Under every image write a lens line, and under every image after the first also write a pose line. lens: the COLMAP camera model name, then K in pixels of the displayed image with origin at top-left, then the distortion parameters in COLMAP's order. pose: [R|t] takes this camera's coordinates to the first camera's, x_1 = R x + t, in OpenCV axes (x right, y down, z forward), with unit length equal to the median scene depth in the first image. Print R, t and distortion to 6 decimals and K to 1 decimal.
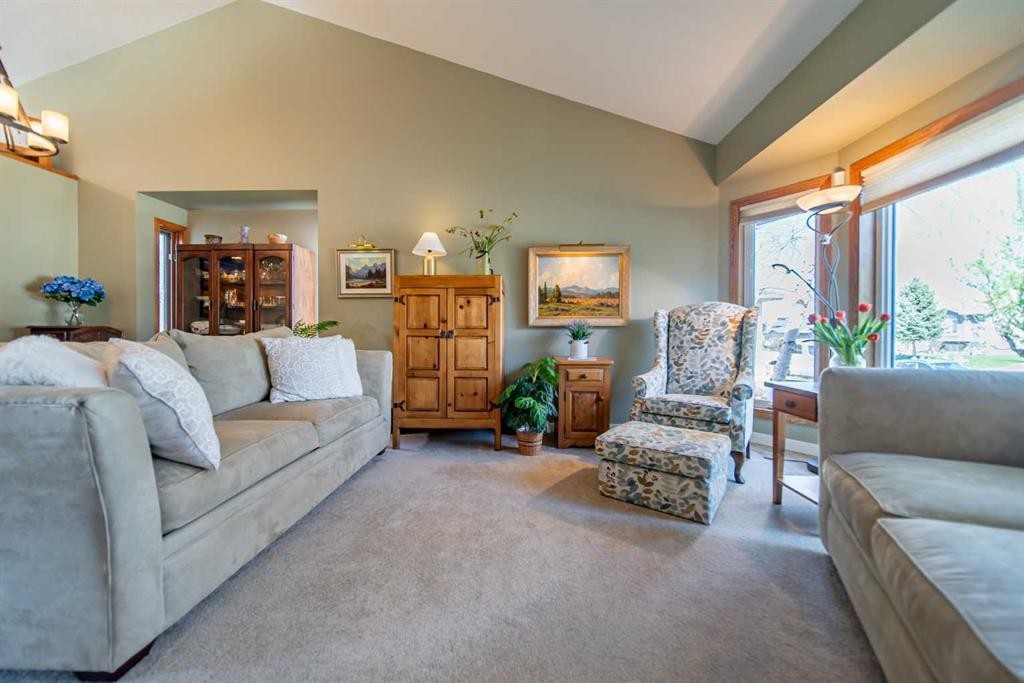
lens RADIAL K [[377.9, 0, 511.6], [0, 377.9, 340.5], [0, 0, 1]] dist [0.001879, 0.000050]
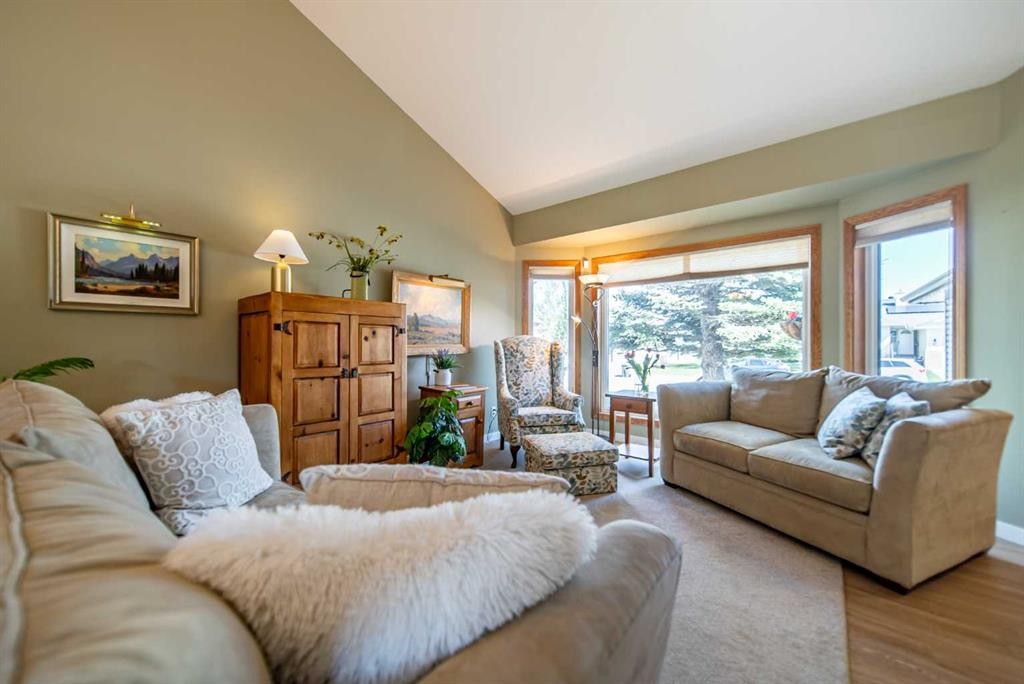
lens RADIAL K [[377.9, 0, 512.0], [0, 377.9, 340.7], [0, 0, 1]] dist [0.001879, 0.000050]
pose [[0.599632, 0.003956, 0.800266, -0.603475], [0.007987, 0.999908, -0.010927, -0.072801], [-0.800236, 0.012943, 0.599545, 0.248009]]
